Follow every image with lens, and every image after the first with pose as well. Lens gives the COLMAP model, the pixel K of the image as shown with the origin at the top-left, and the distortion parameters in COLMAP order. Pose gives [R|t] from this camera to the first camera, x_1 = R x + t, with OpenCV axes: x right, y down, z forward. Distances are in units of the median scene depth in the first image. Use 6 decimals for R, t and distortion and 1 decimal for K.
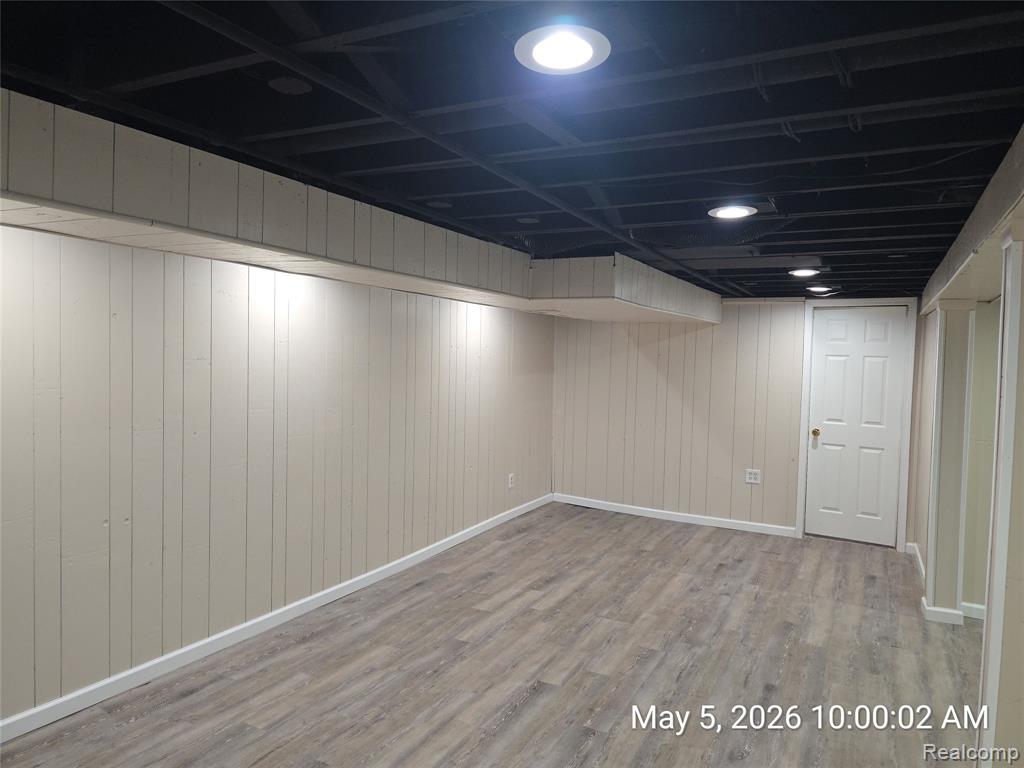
lens RADIAL K [[682.3, 0, 521.3], [0, 682.3, 380.2], [0, 0, 1]] dist [0.053902, -0.055563]
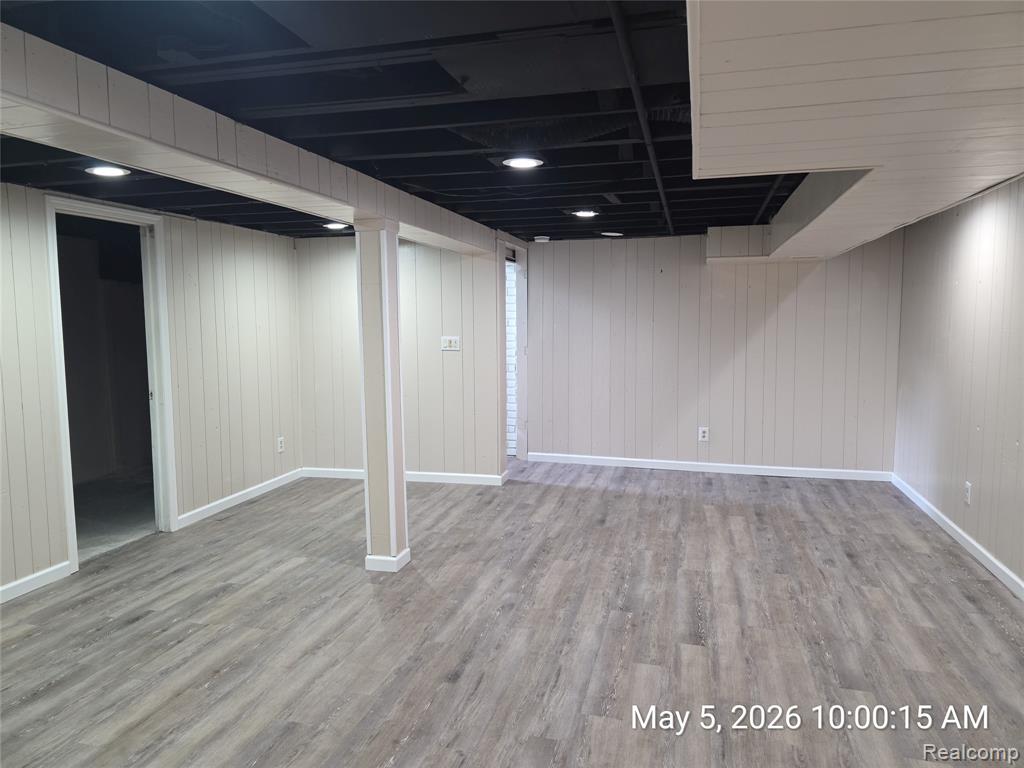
lens RADIAL K [[682.3, 0, 521.3], [0, 682.3, 380.2], [0, 0, 1]] dist [0.053902, -0.055563]
pose [[-0.974299, -0.004482, -0.225214, 0.403510], [-0.033304, 0.991680, 0.124341, -0.017408], [0.222783, 0.128646, -0.966343, 1.529963]]
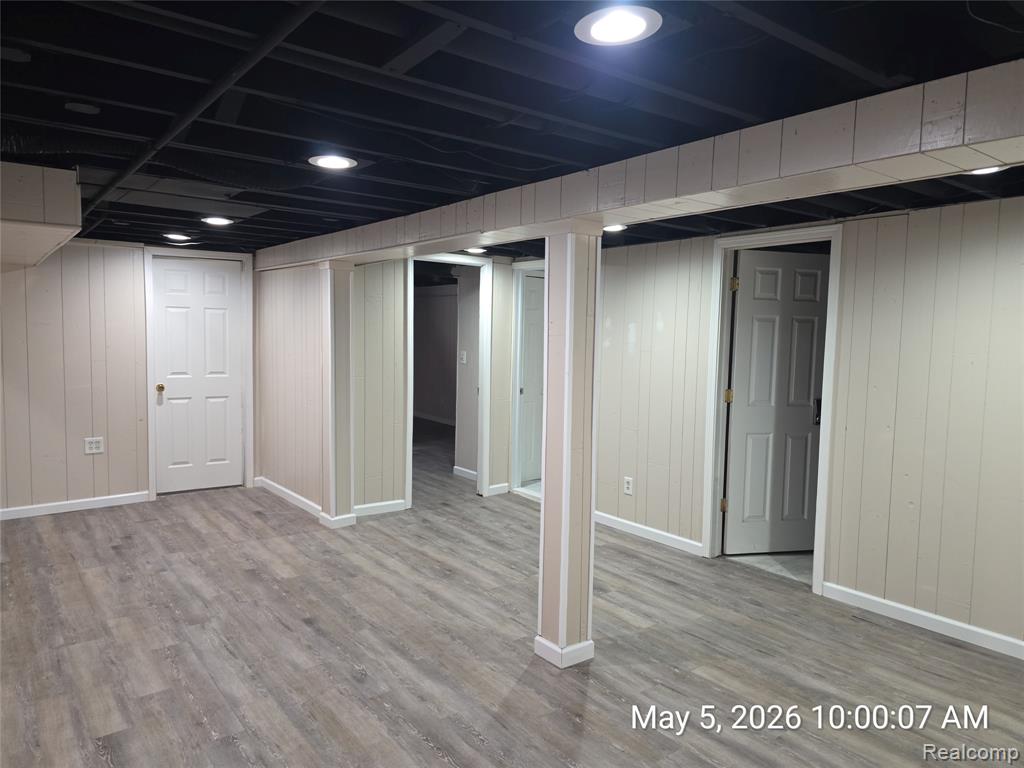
lens RADIAL K [[682.3, 0, 521.3], [0, 682.3, 380.2], [0, 0, 1]] dist [0.053902, -0.055563]
pose [[0.414166, -0.089024, 0.905838, -0.368134], [0.028992, 0.995991, 0.084629, -0.002108], [-0.909740, -0.008789, 0.415086, 0.230717]]
